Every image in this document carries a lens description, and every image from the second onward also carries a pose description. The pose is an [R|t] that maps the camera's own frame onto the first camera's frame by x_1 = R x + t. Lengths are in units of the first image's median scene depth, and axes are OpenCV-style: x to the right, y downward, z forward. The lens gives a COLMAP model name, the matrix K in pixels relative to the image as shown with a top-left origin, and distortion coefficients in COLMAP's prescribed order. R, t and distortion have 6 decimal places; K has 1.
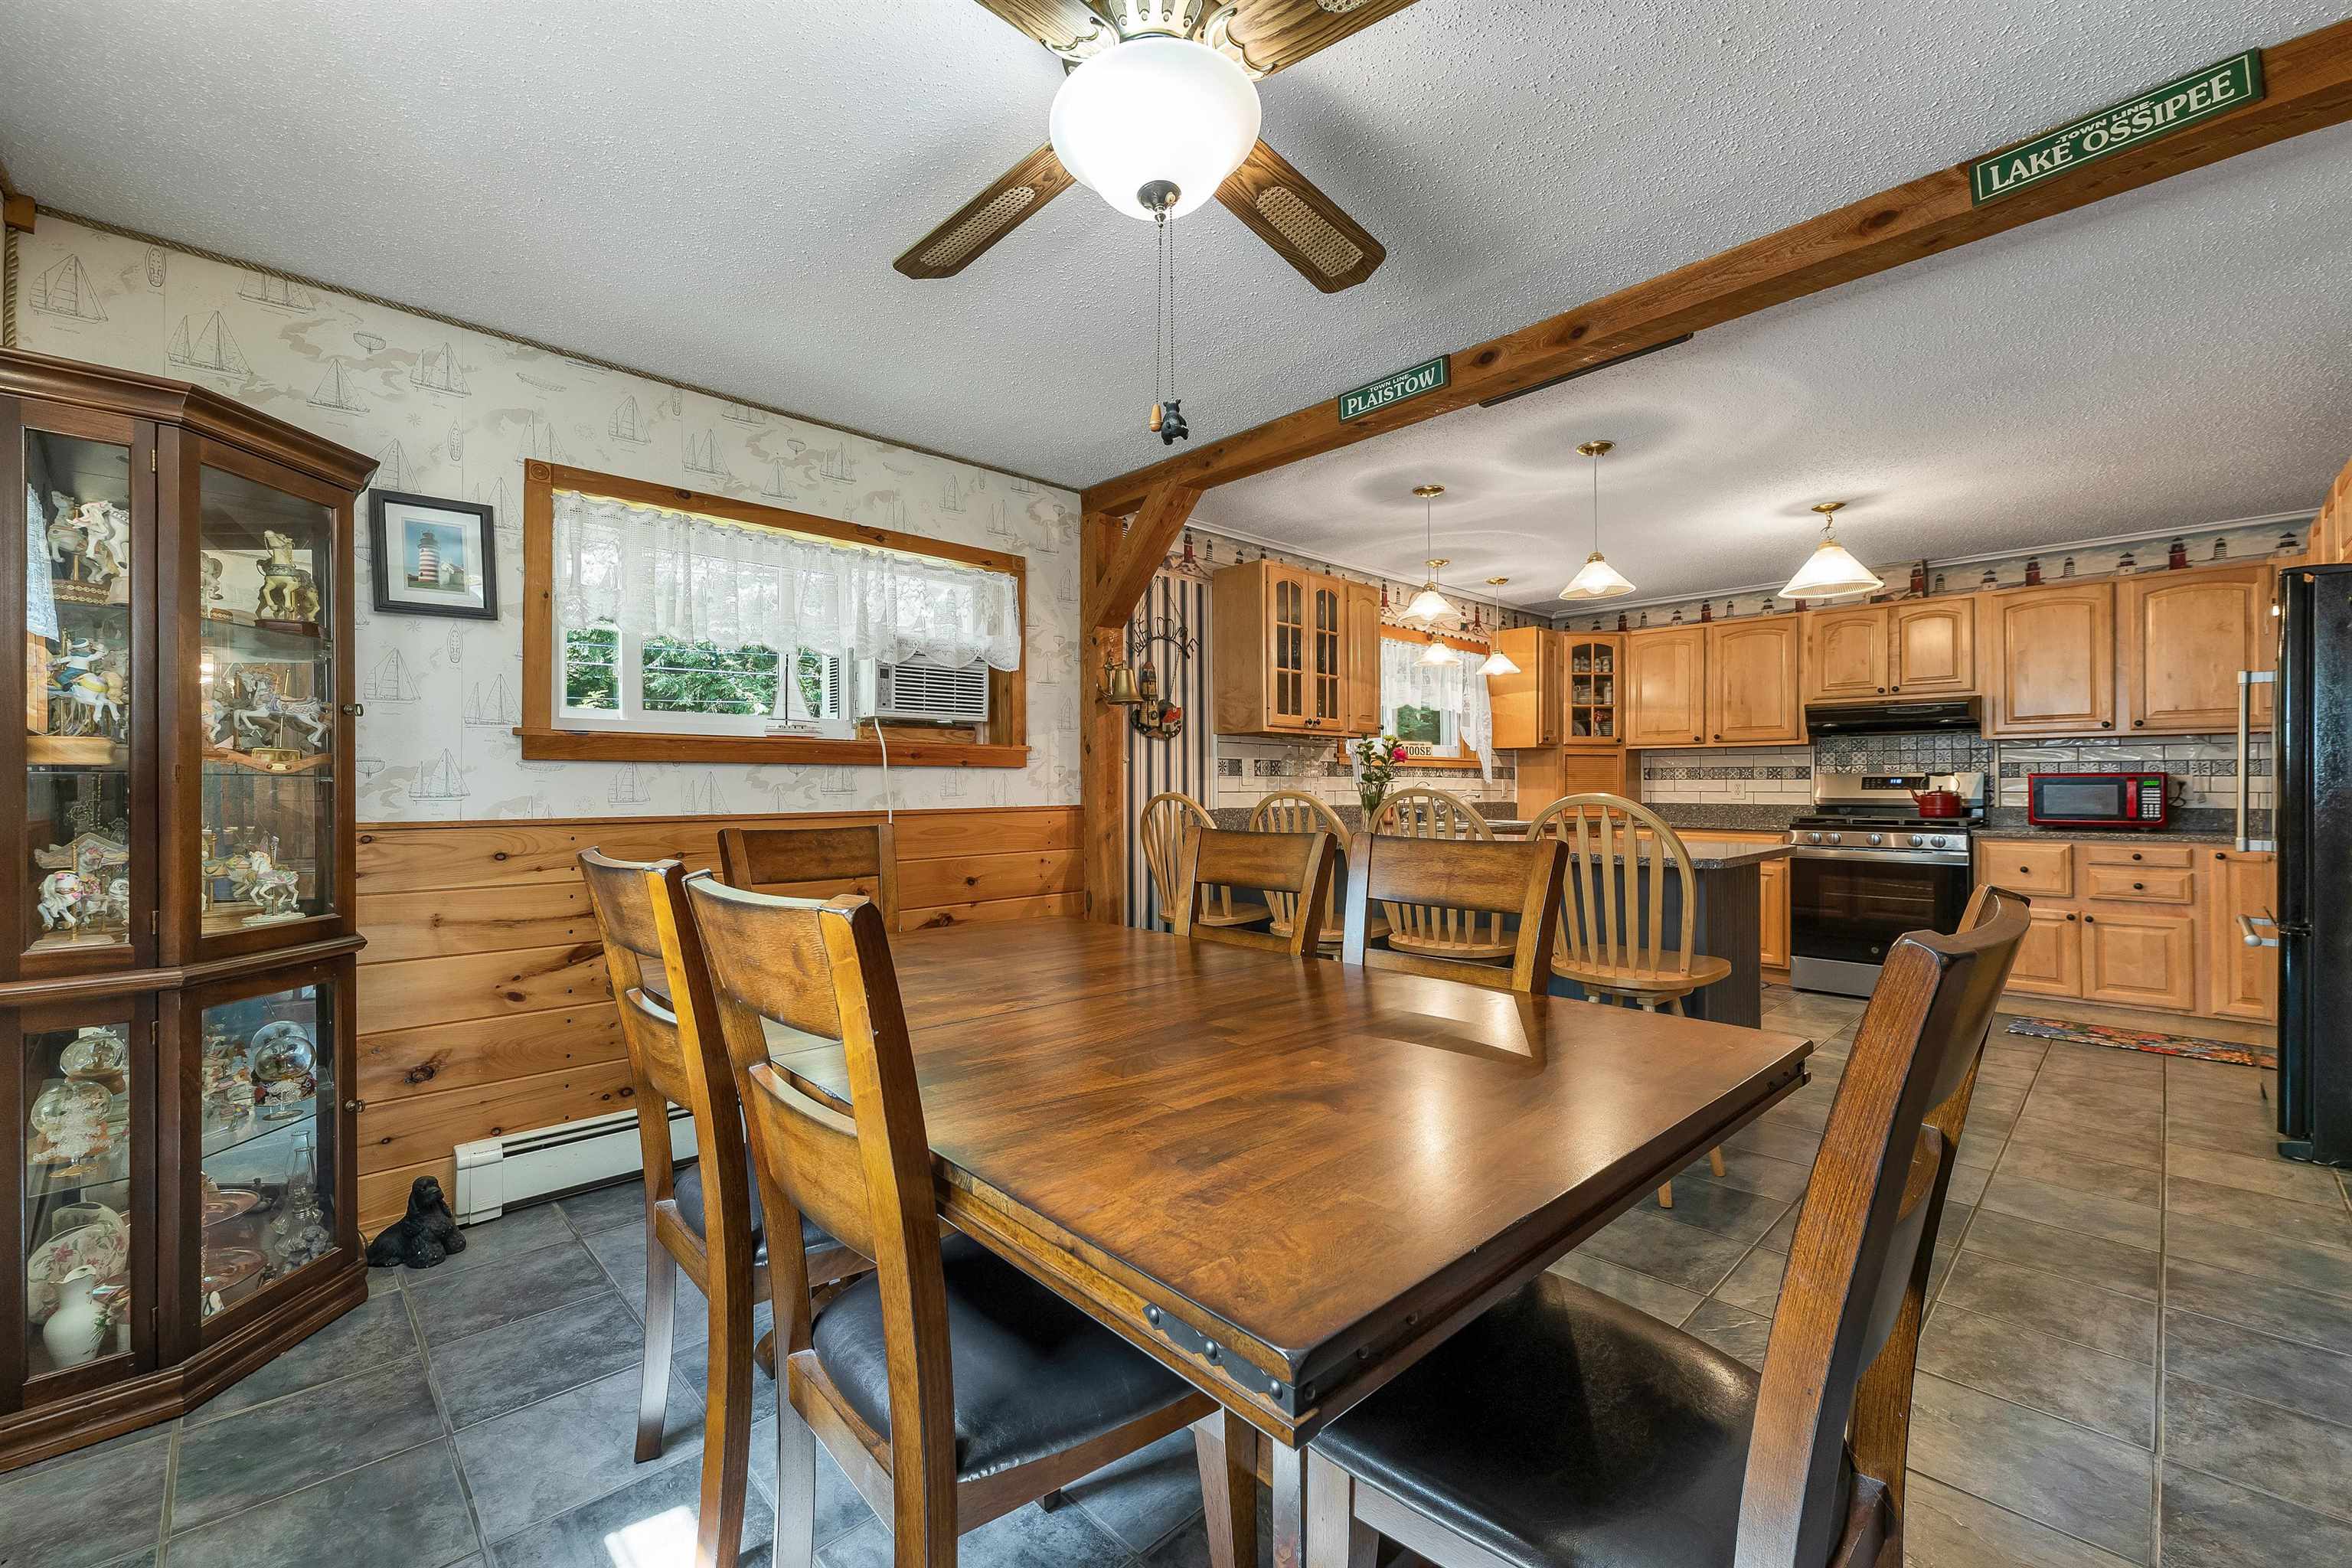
lens RADIAL K [[987.0, 0, 1162.9], [0, 987.0, 782.3], [0, 0, 1]] dist [0.005887, 0.000267]
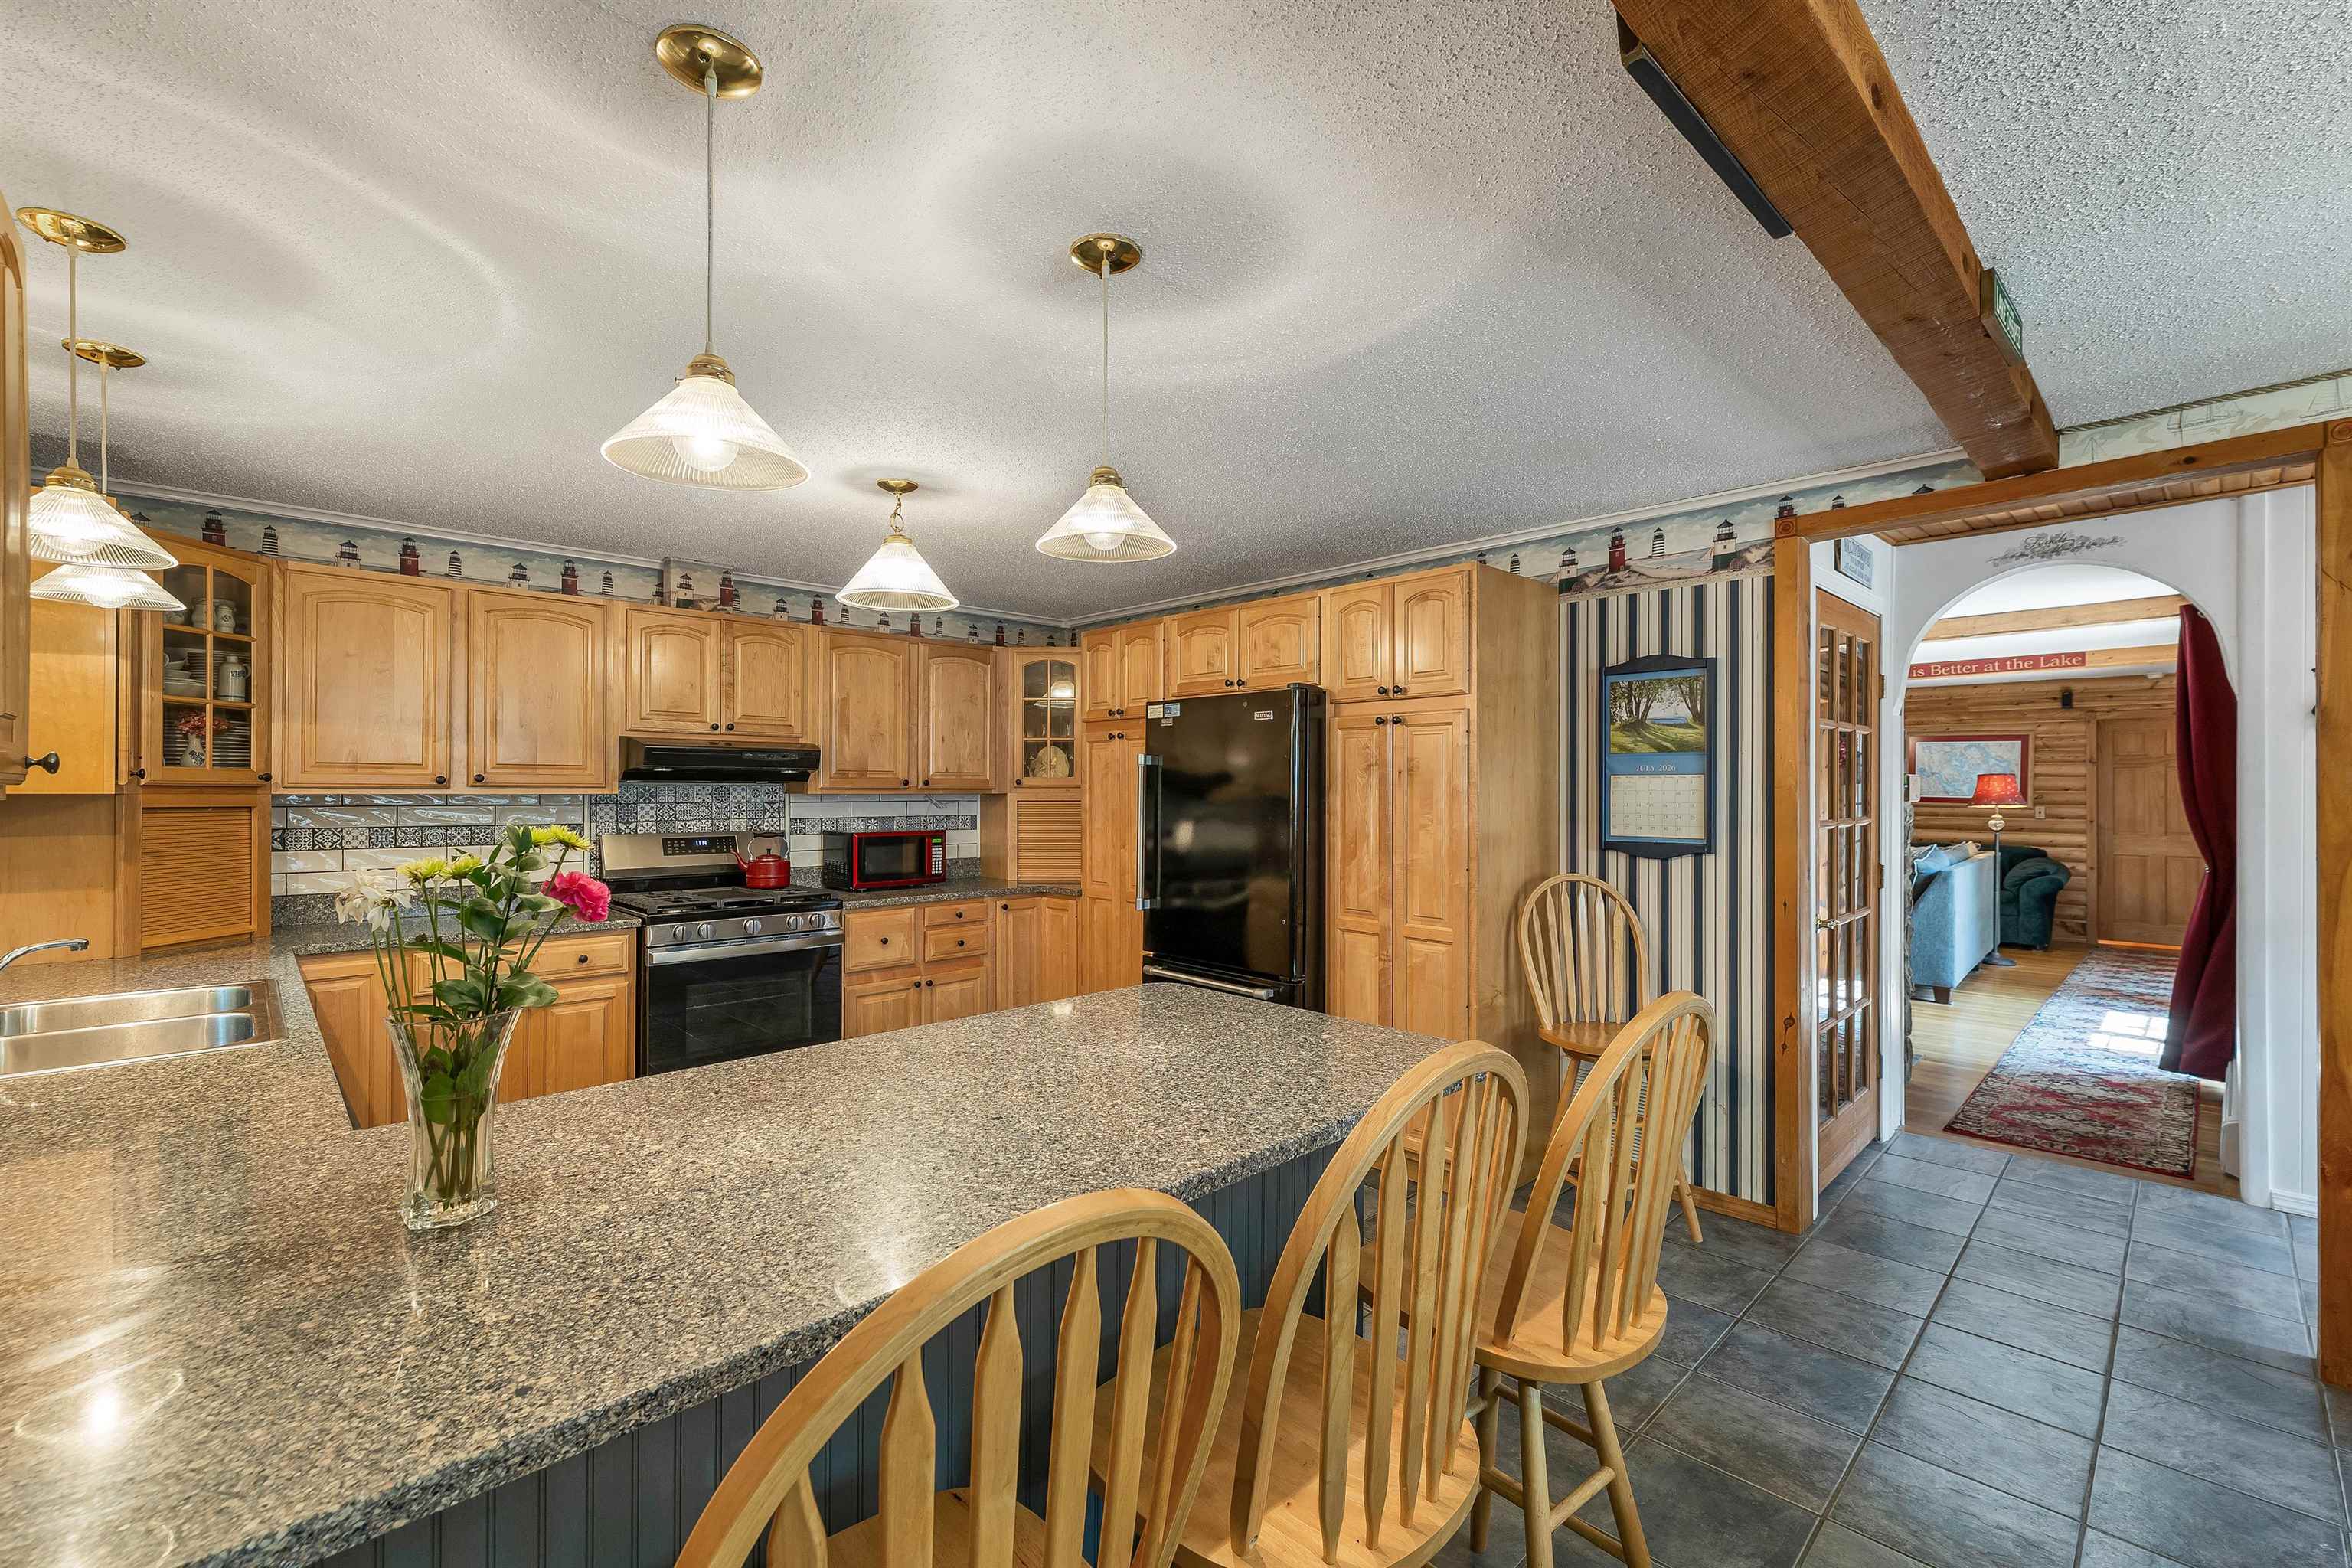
lens RADIAL K [[987.0, 0, 1188.1], [0, 987.0, 787.2], [0, 0, 1]] dist [0.005887, 0.000267]
pose [[-0.010567, 0.001381, 0.999943, -0.046798], [-0.007011, 0.999974, -0.001455, -0.058495], [-0.999920, -0.007026, -0.010557, 0.789456]]
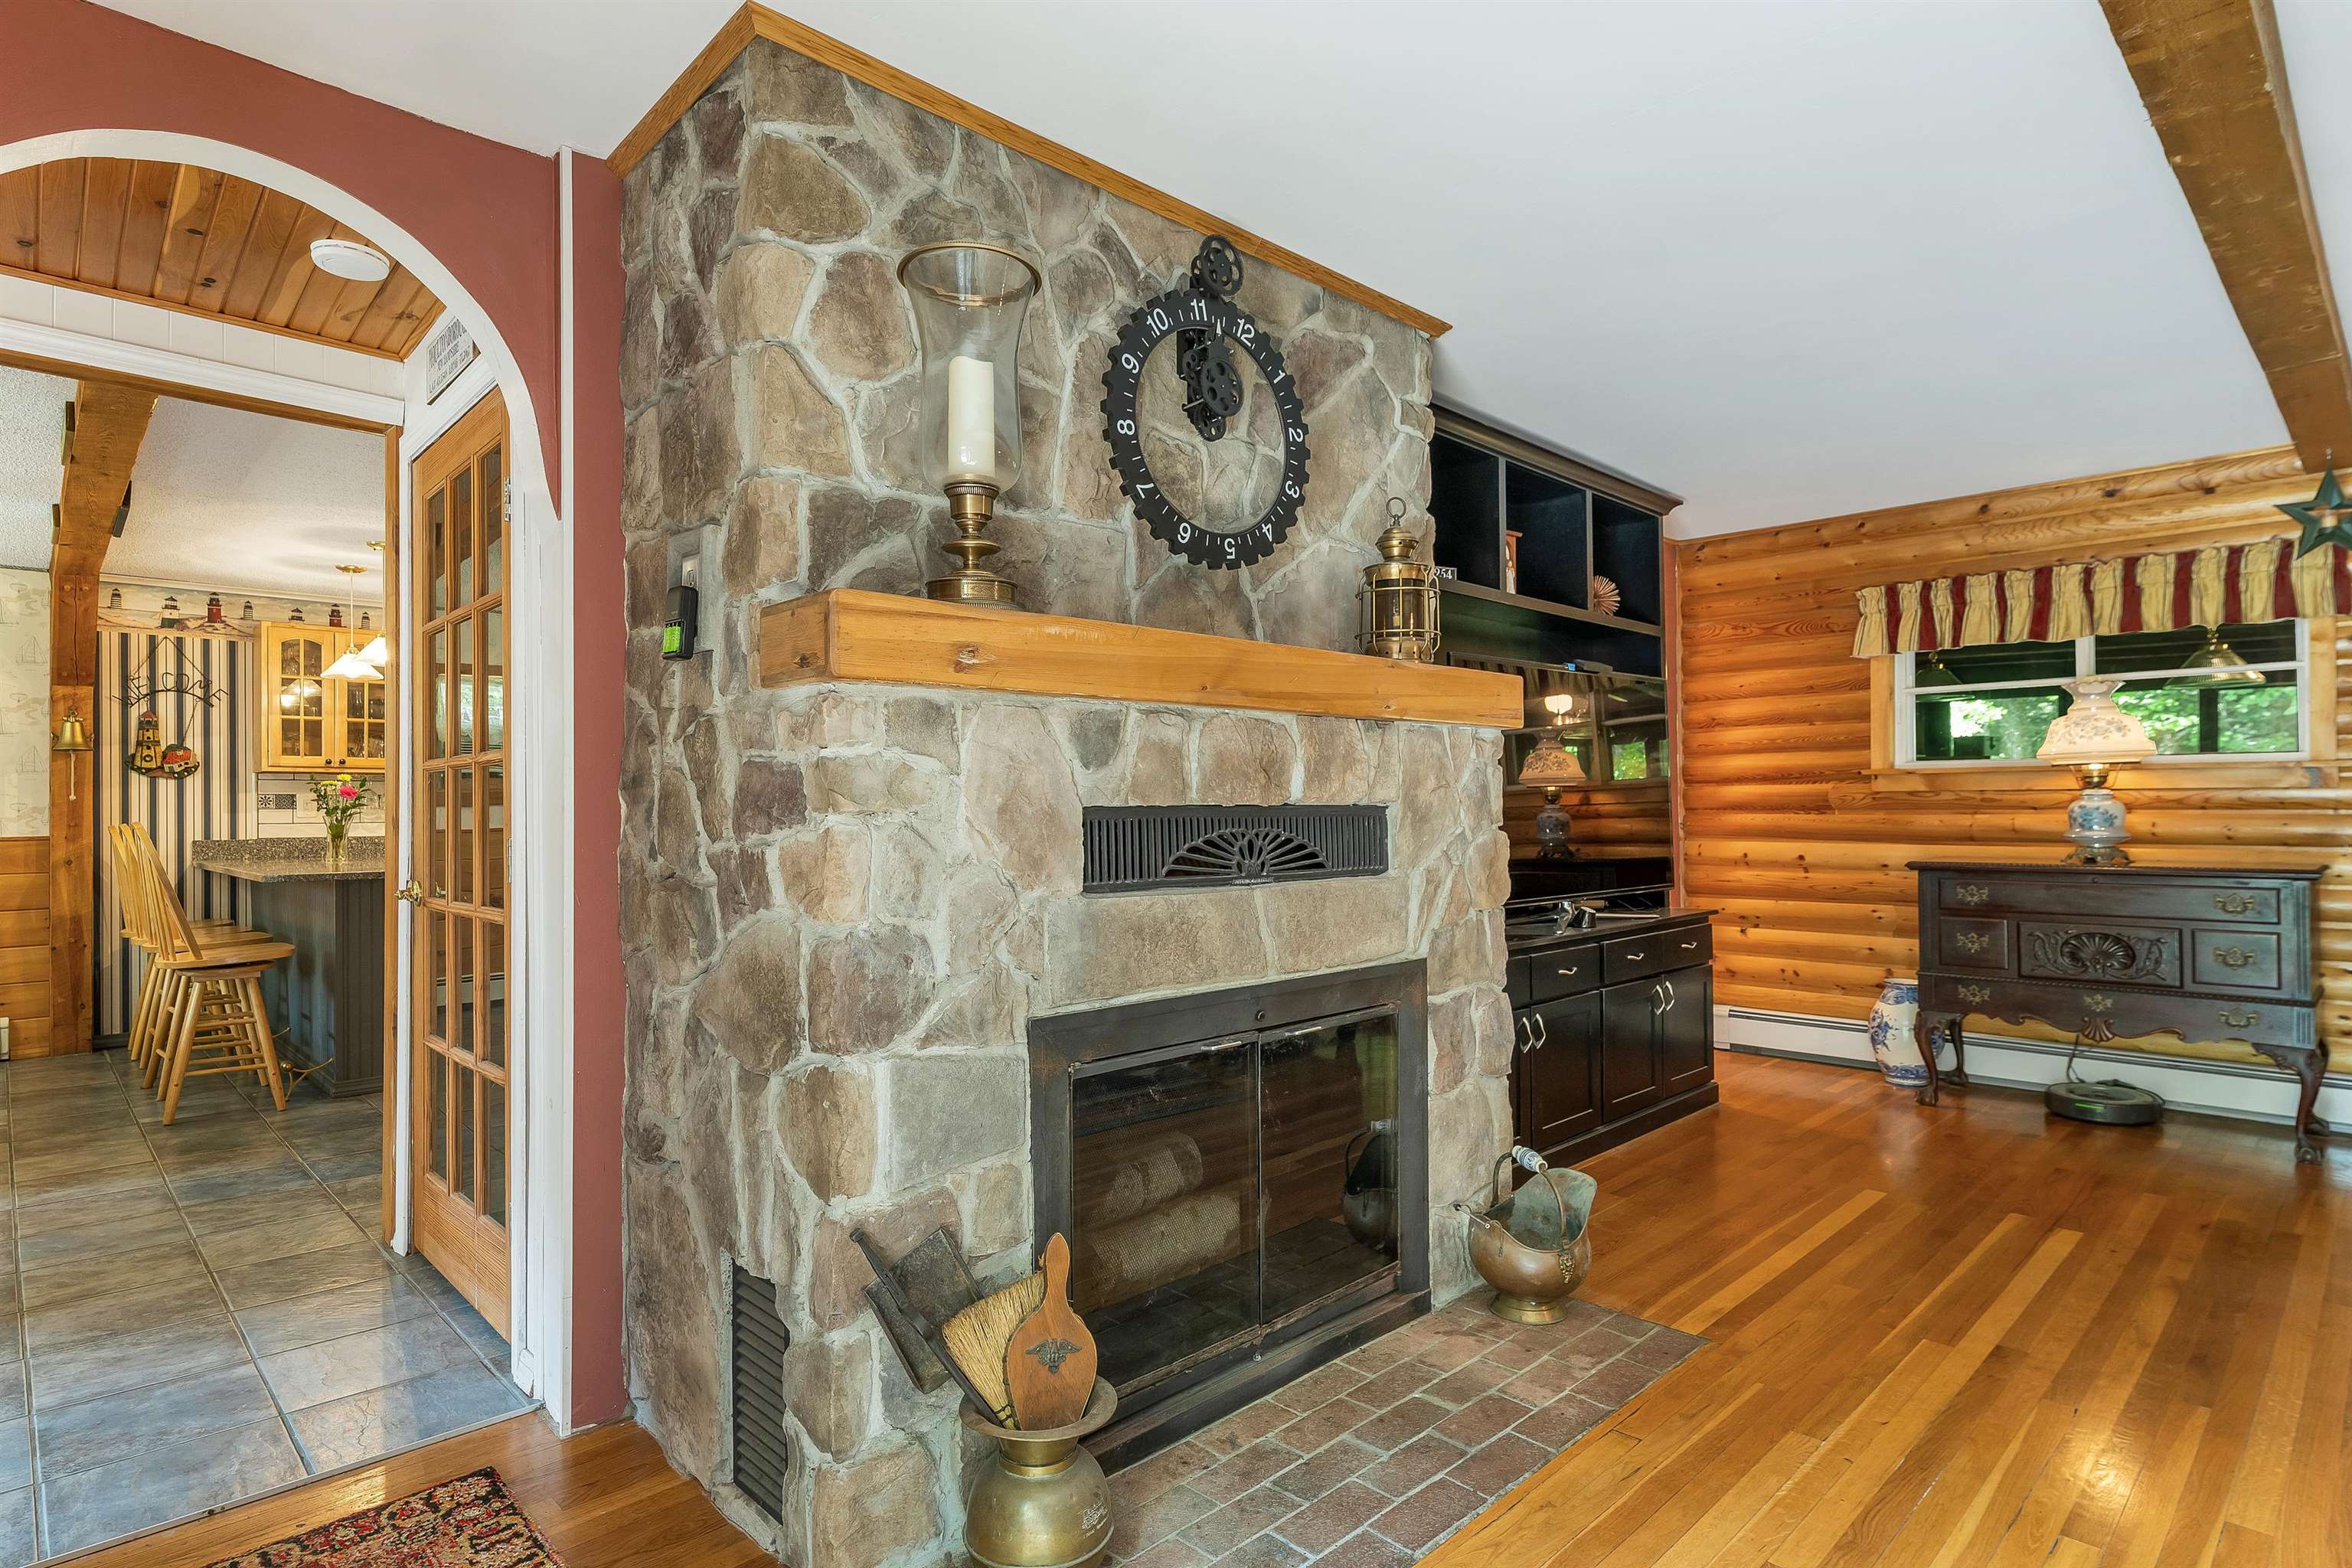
lens RADIAL K [[1216.1, 0, 1176.0], [0, 1216.1, 799.3], [0, 0, 1]] dist [-0.000834, 0.000386]
pose [[0.999941, -0.005025, 0.009625, 1.151022], [0.005059, 0.999981, -0.003528, -0.008360], [-0.009607, 0.003576, 0.999947, -0.428323]]
